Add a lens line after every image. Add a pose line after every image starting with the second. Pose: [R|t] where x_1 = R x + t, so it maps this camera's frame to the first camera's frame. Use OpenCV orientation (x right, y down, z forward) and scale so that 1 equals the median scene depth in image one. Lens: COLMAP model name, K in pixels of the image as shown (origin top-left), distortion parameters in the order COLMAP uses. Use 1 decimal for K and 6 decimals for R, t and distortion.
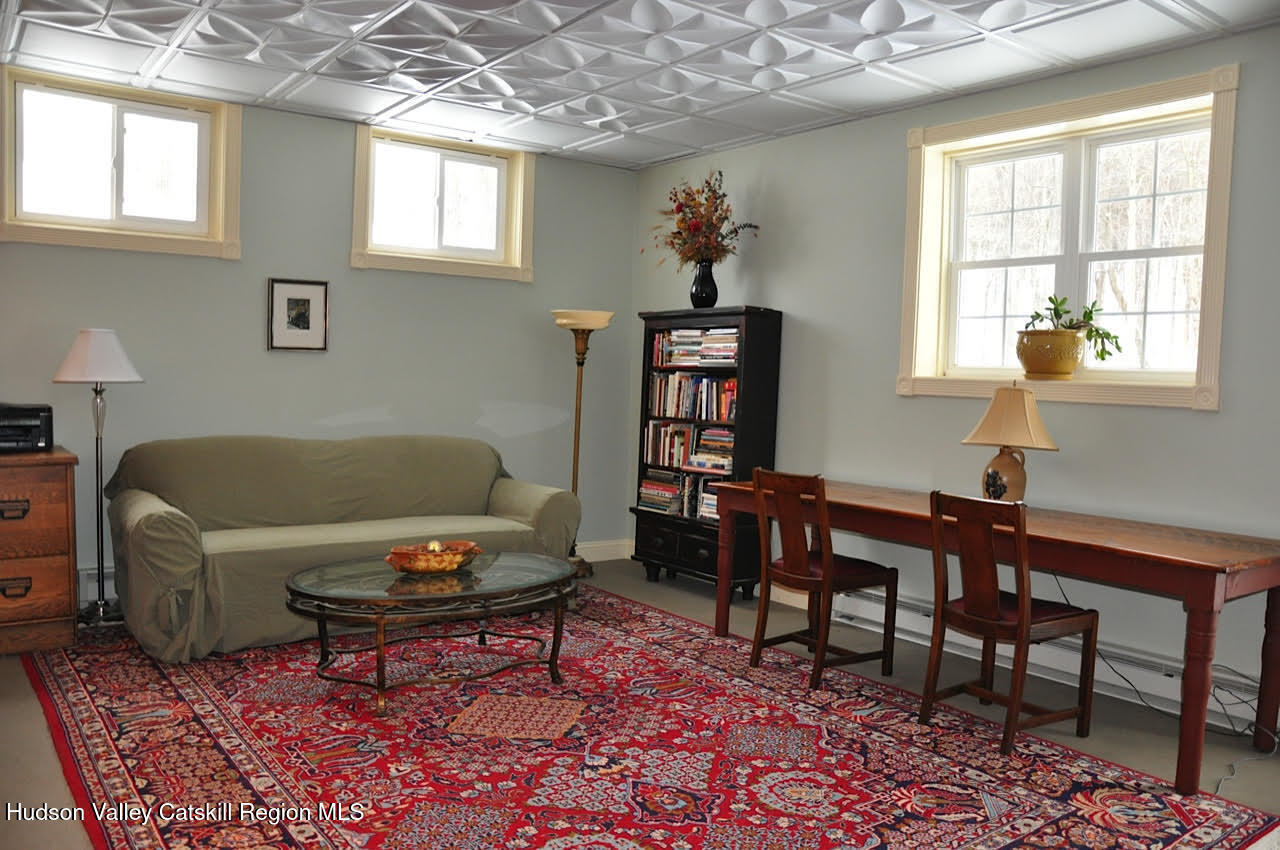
lens RADIAL K [[972.6, 0, 643.8], [0, 972.6, 423.4], [0, 0, 1]] dist [-0.105528, 0.003902]
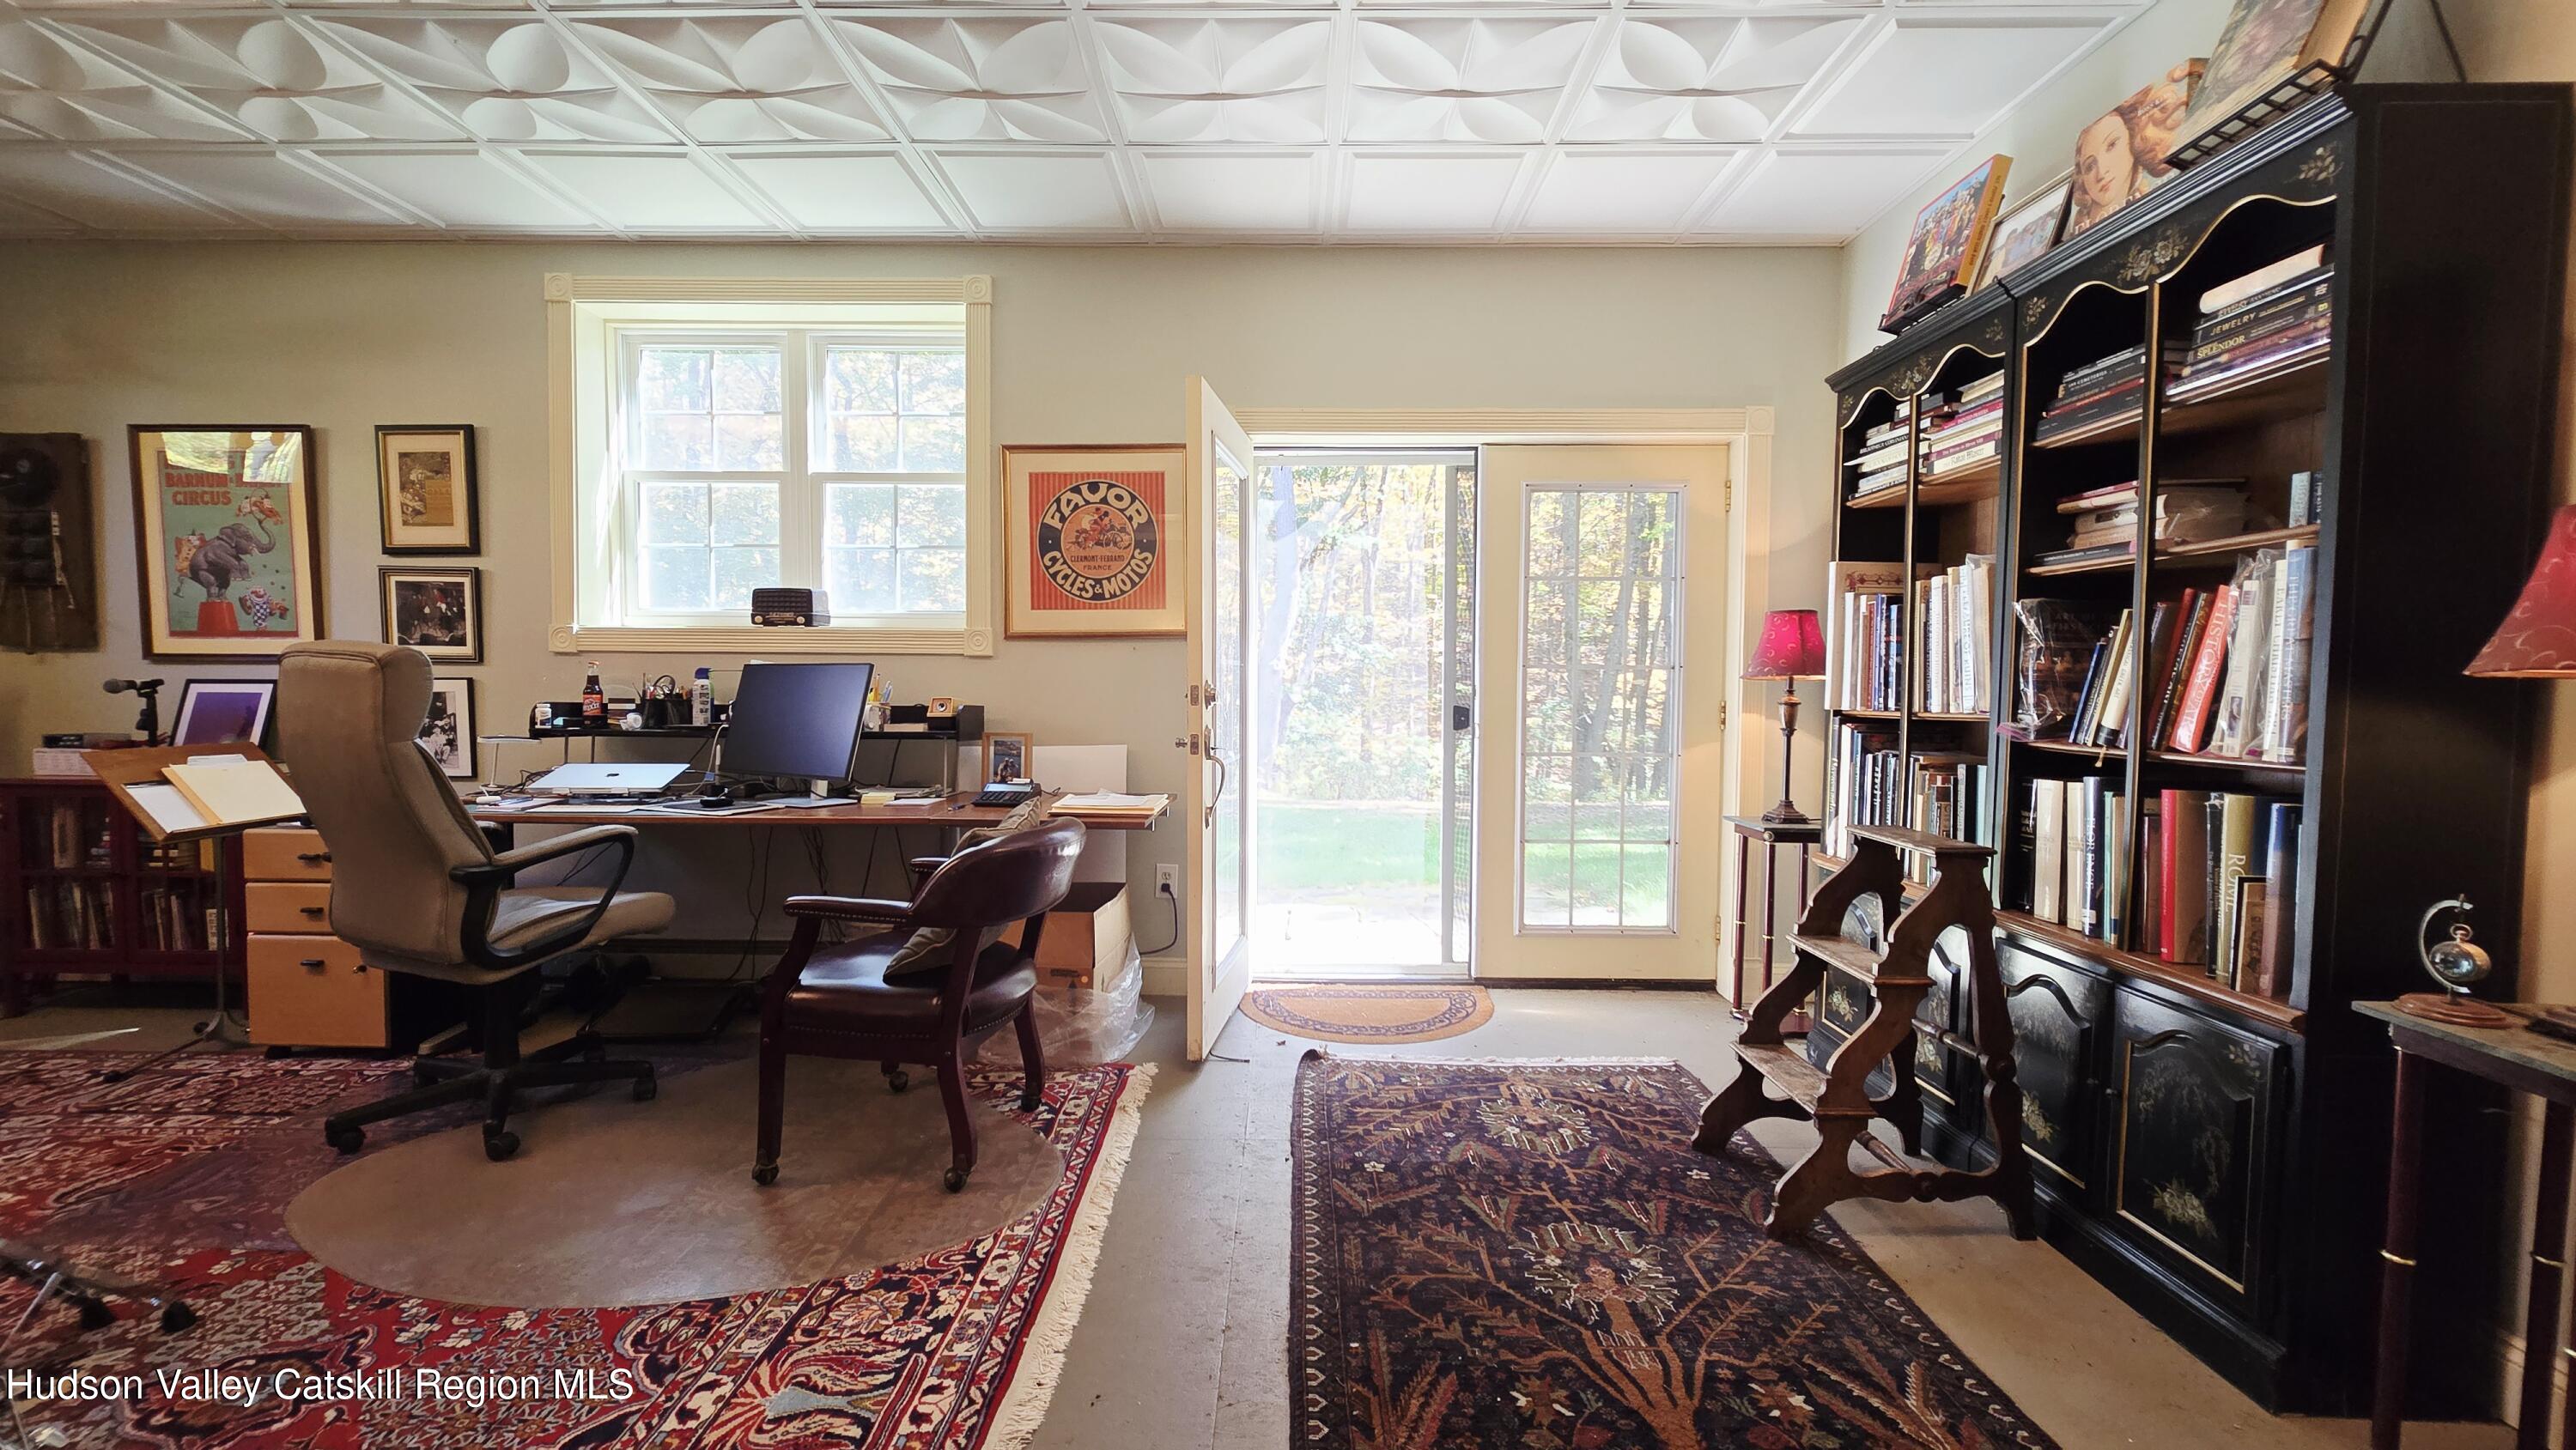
lens RADIAL K [[1054.2, 0, 1278.6], [0, 1054.2, 729.0], [0, 0, 1]] dist [-0.002297, -0.000274]
pose [[0.609739, -0.068640, 0.789625, -0.036906], [0.053326, 0.997538, 0.045536, 0.026609], [-0.790806, 0.014342, 0.611898, 0.131006]]
